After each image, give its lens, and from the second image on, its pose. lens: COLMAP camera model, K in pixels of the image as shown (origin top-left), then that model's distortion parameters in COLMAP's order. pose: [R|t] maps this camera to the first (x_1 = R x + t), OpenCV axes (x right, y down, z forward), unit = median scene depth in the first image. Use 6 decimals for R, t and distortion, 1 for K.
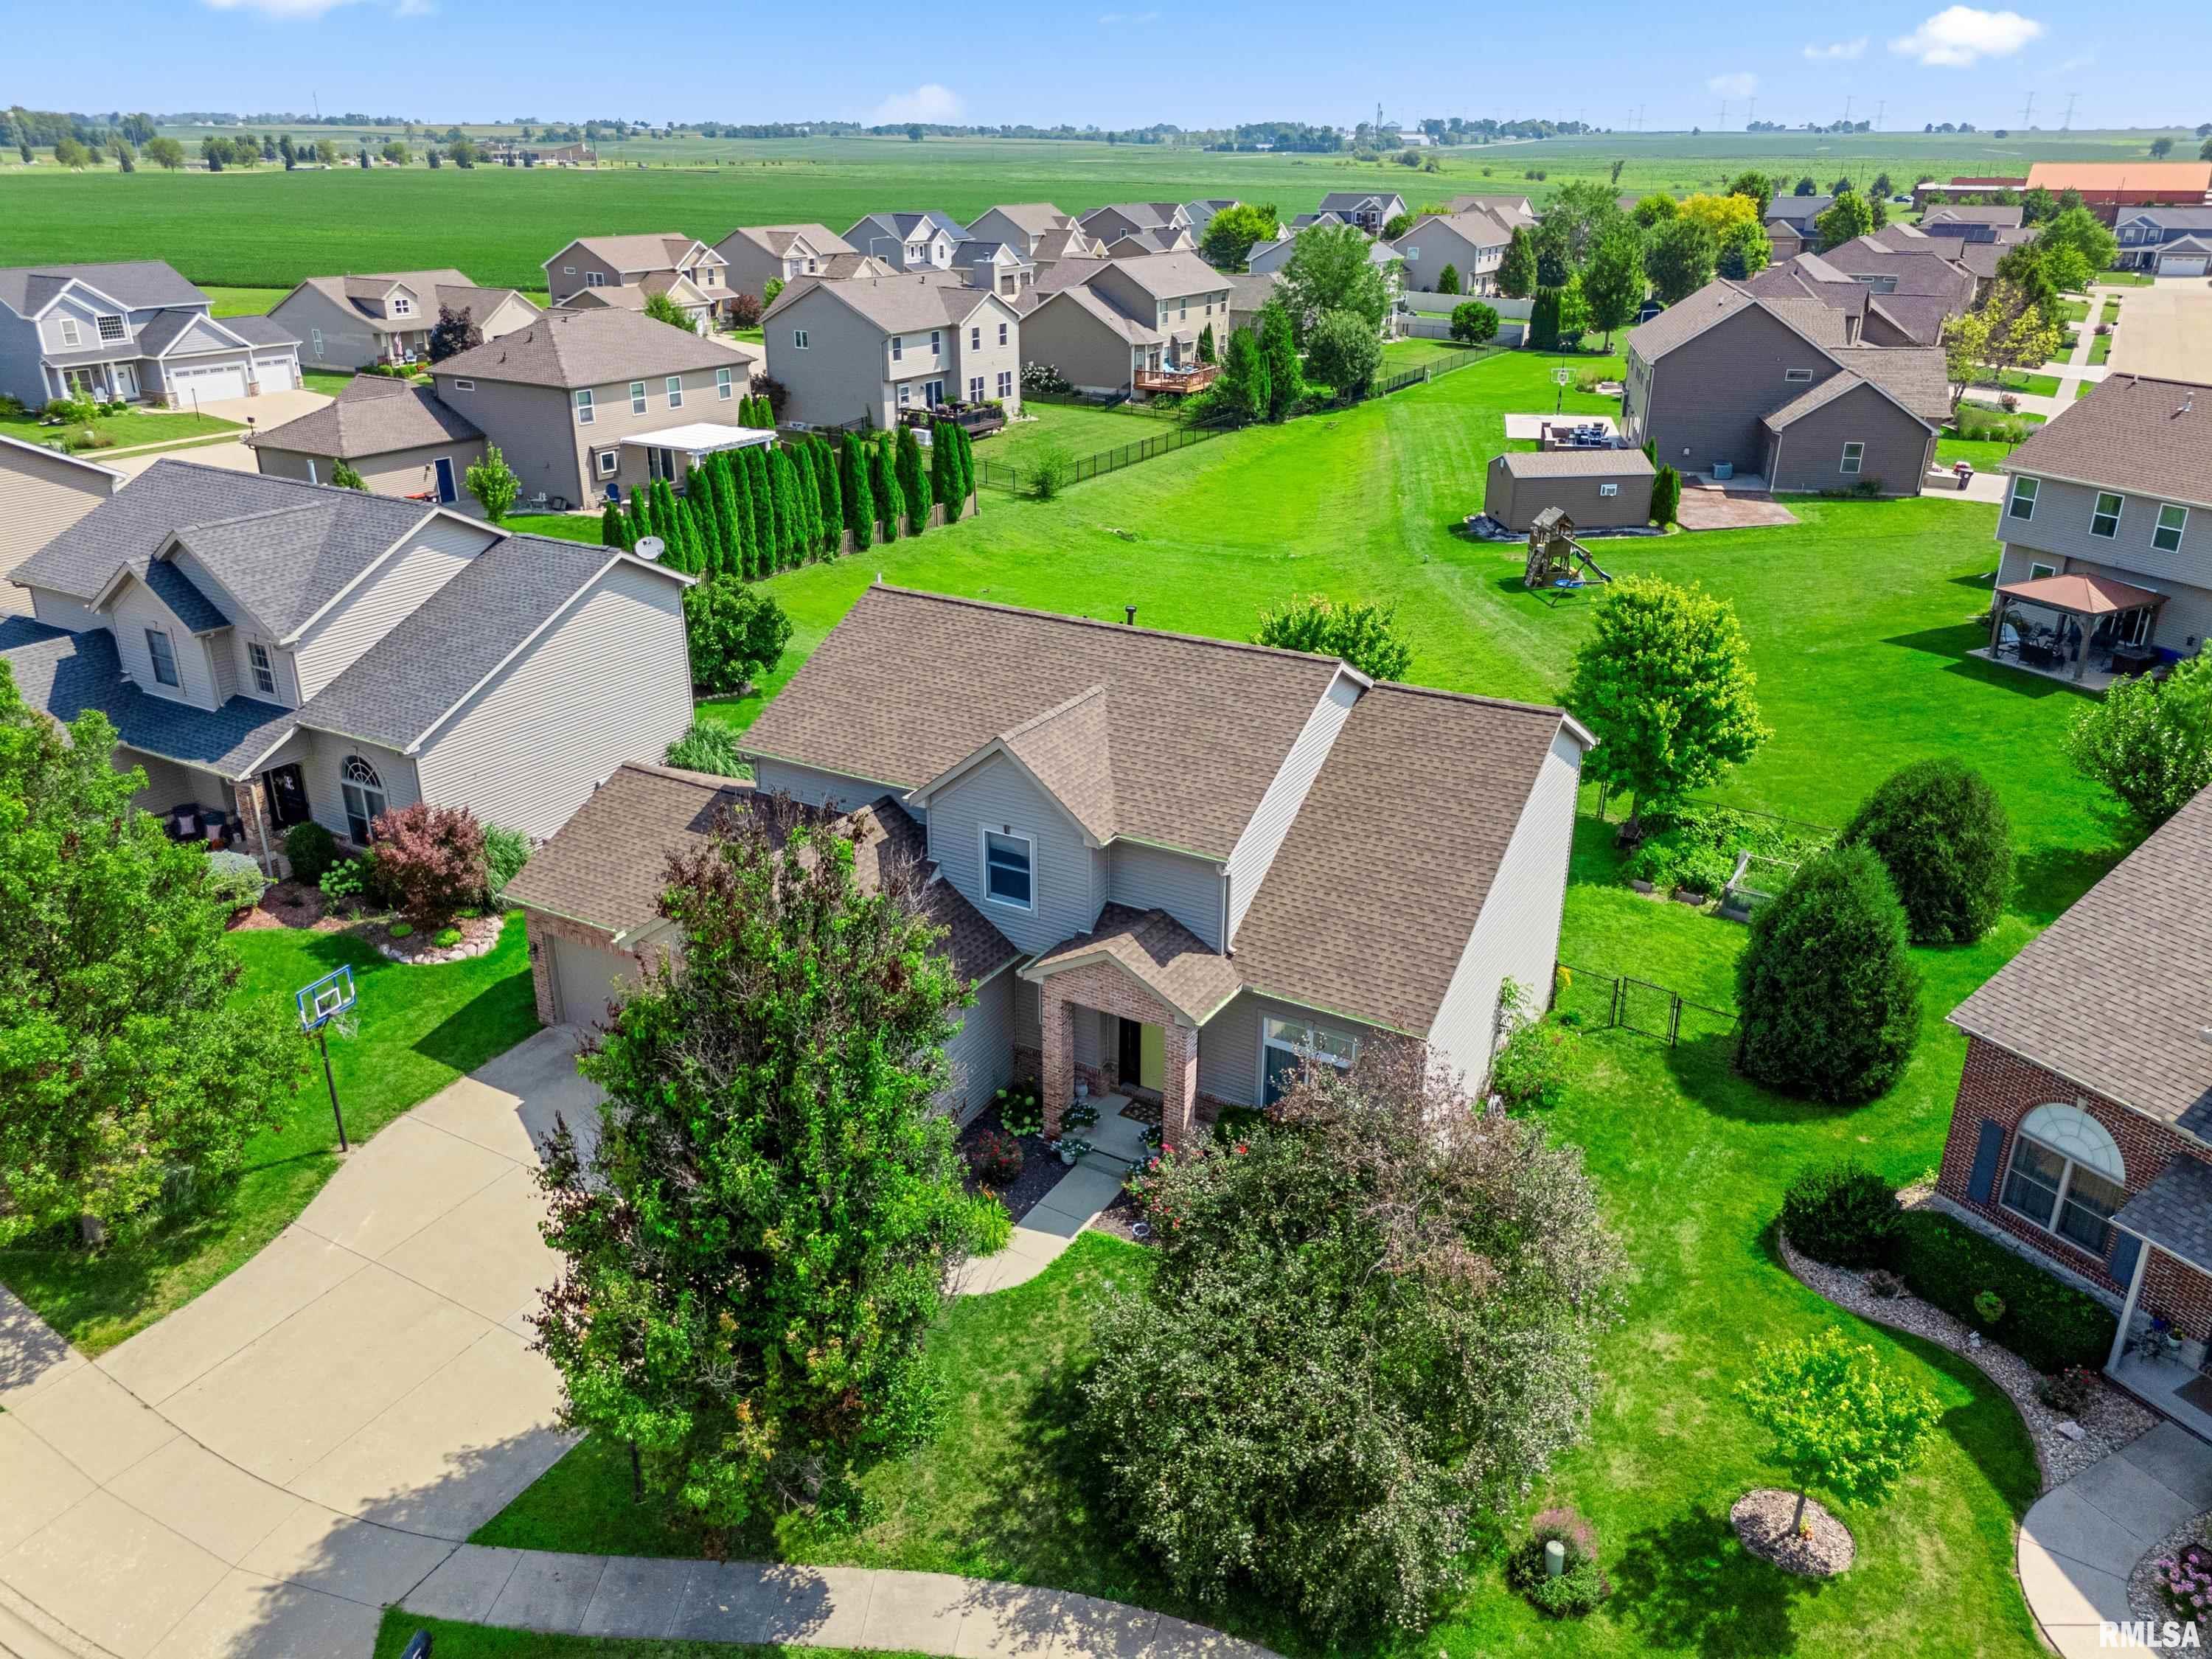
lens RADIAL K [[1637.1, 0, 1099.1], [0, 1637.1, 831.8], [0, 0, 1]] dist [0.076406, -0.070016]
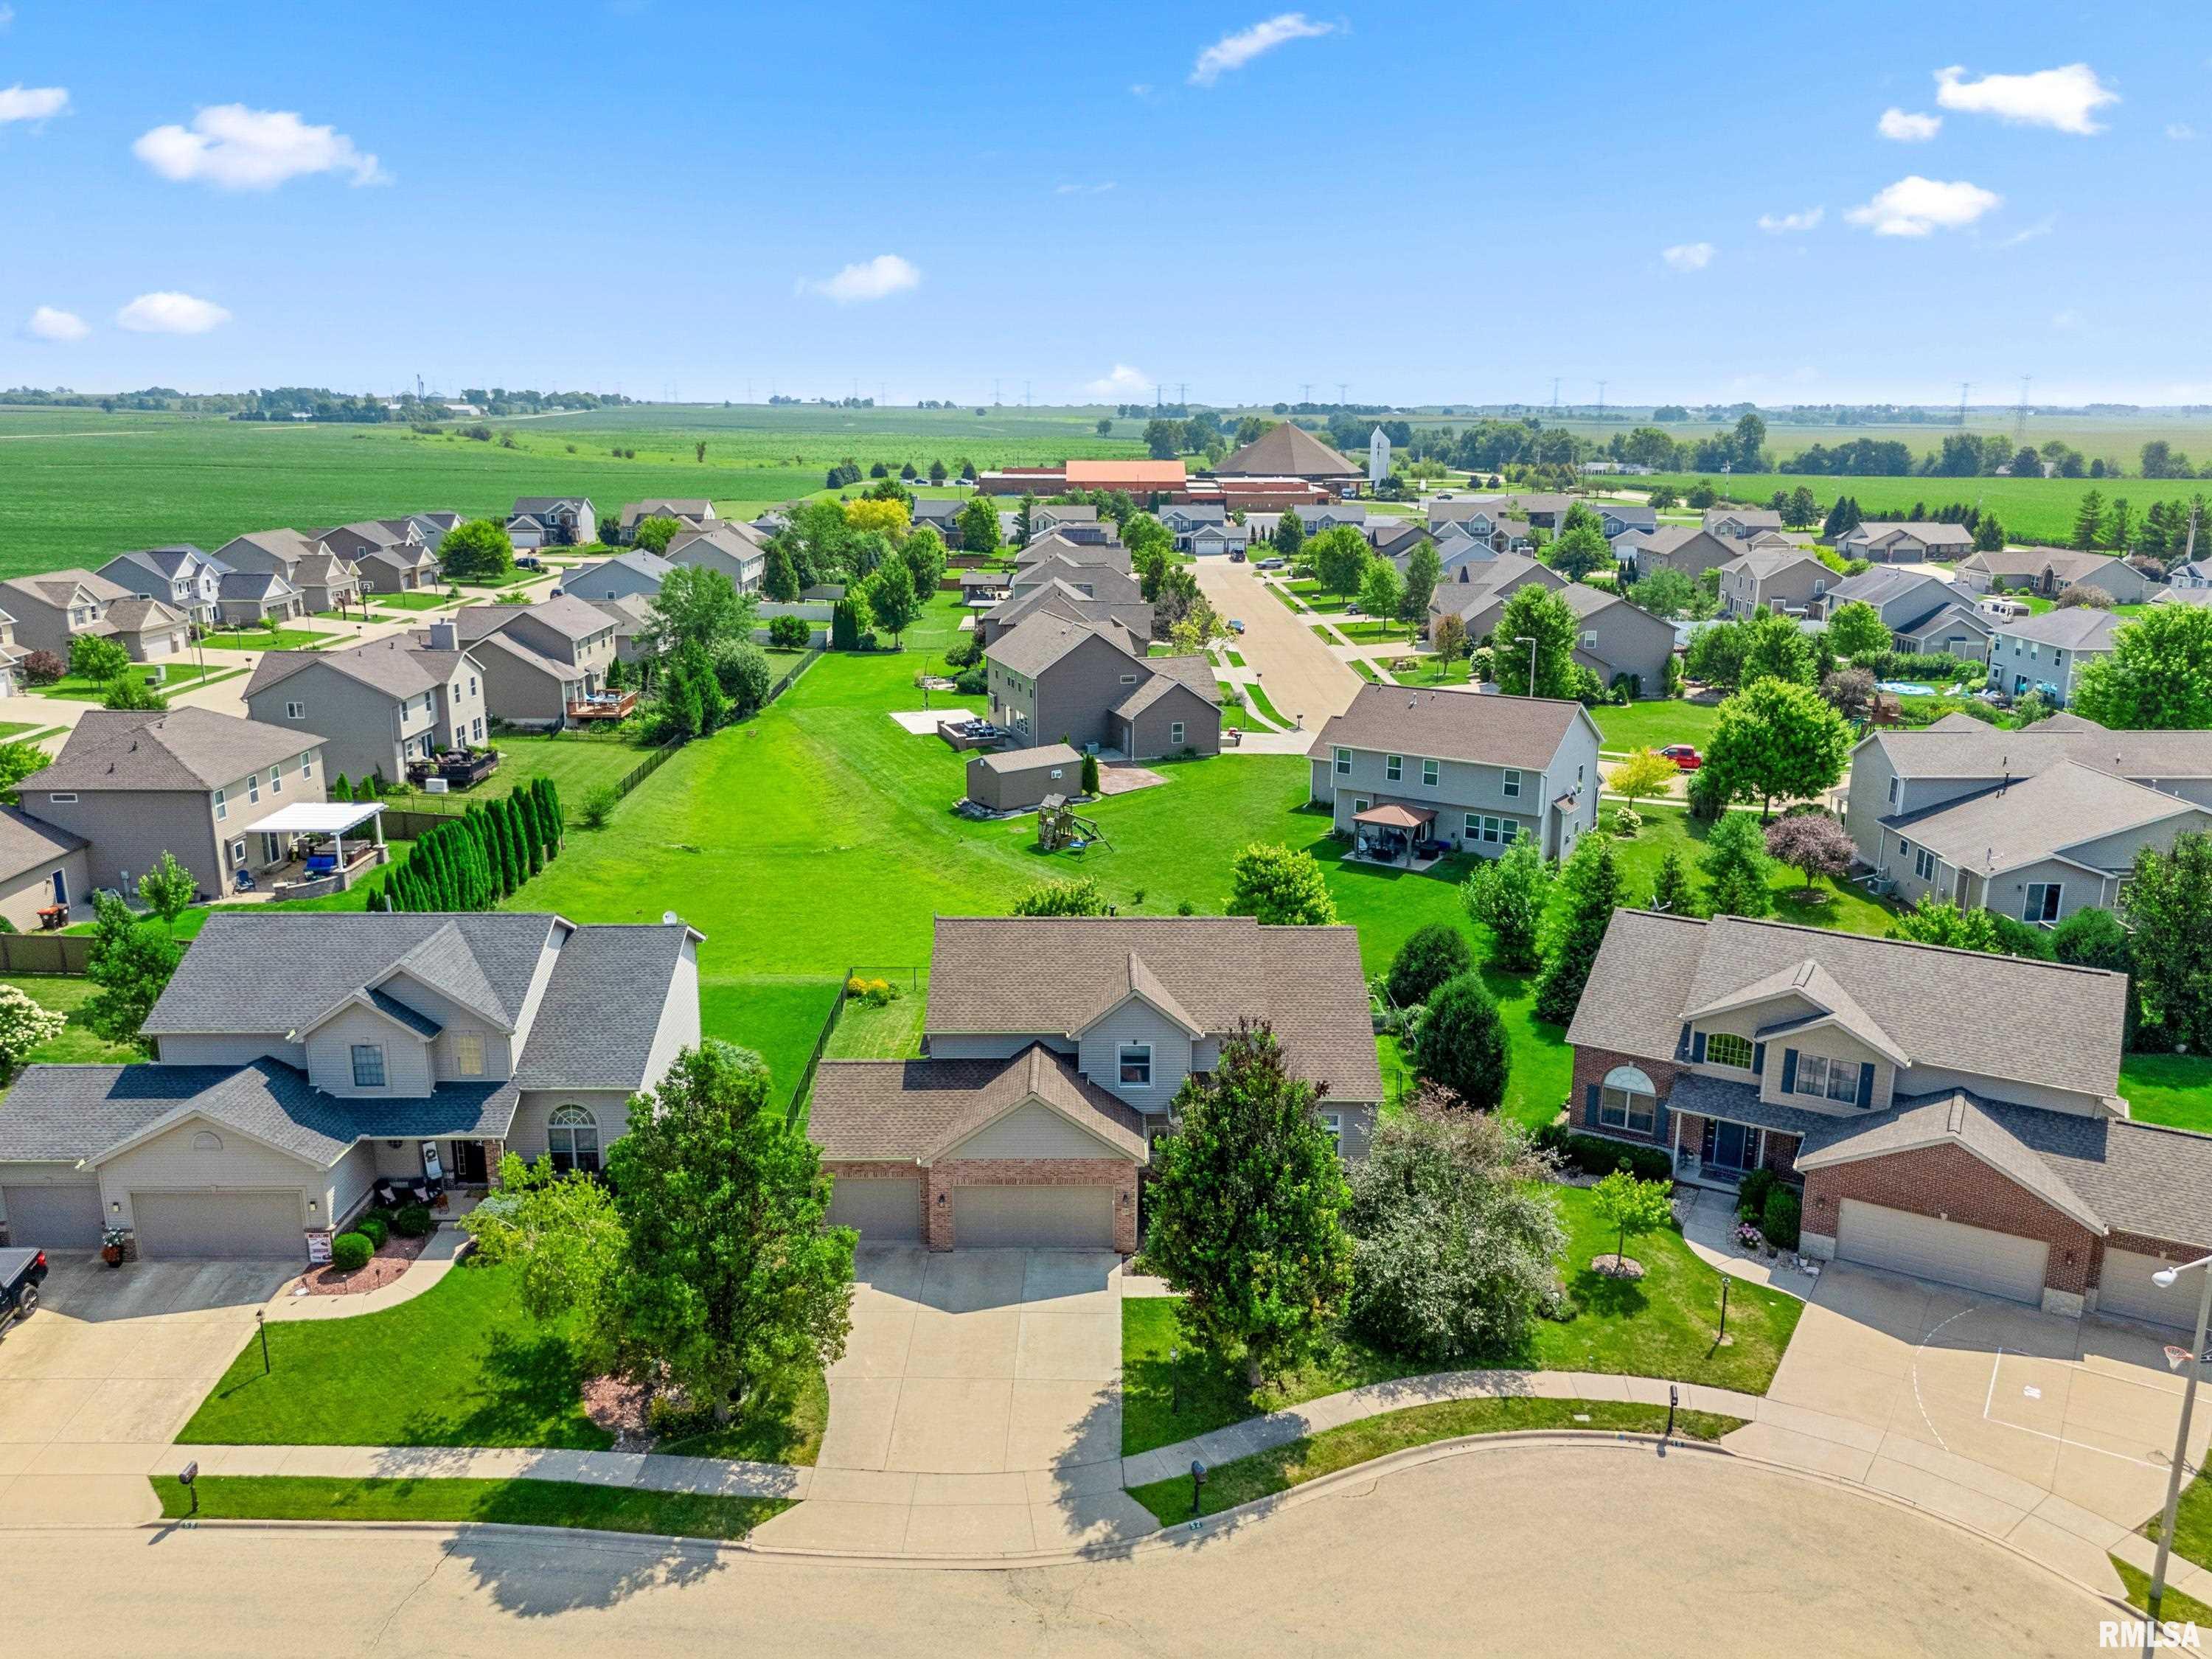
lens RADIAL K [[1652.9, 0, 1099.9], [0, 1652.9, 830.2], [0, 0, 1]] dist [0.118186, -0.161498]
pose [[0.854358, -0.129343, 0.503332, -0.298467], [0.199862, 0.975820, -0.088487, -0.023170], [-0.479716, 0.176197, 0.859551, -0.172218]]
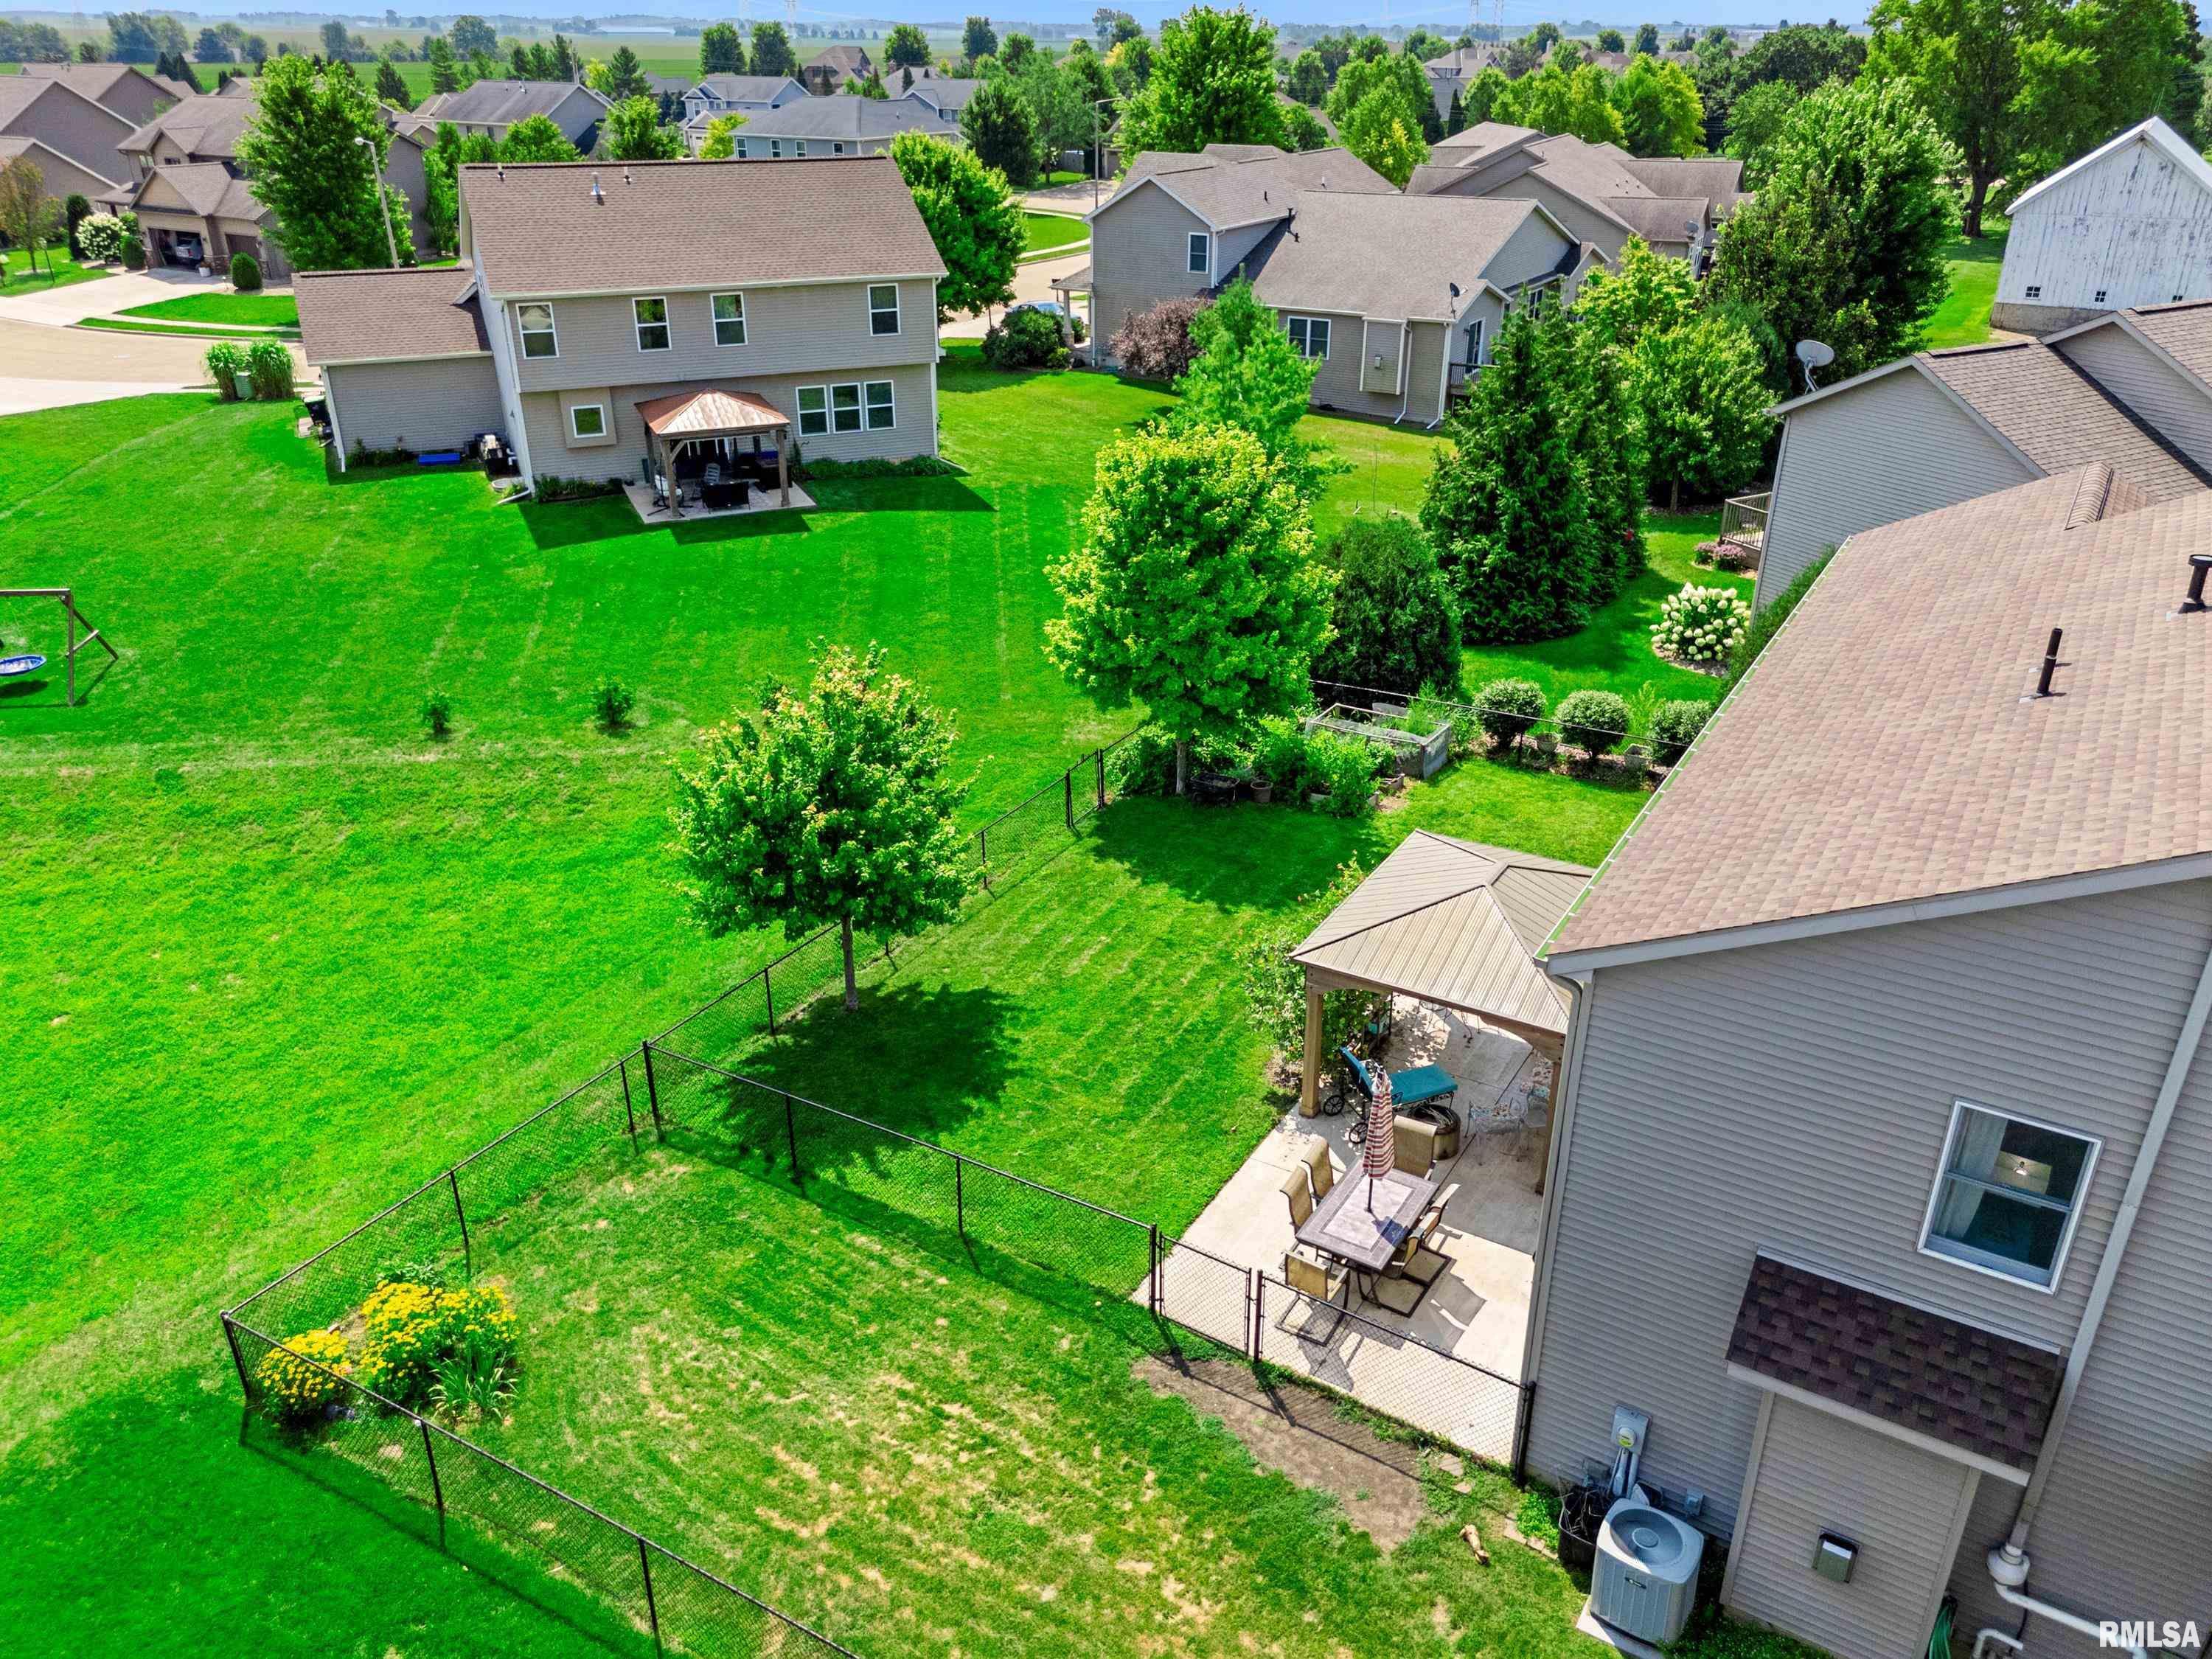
lens RADIAL K [[1641.1, 0, 1103.9], [0, 1641.1, 820.3], [0, 0, 1]] dist [0.056460, -0.045757]
pose [[0.004764, -0.435070, 0.900384, -0.151296], [0.388263, 0.830560, 0.399276, -0.133788], [-0.921536, 0.347683, 0.172878, 0.432222]]
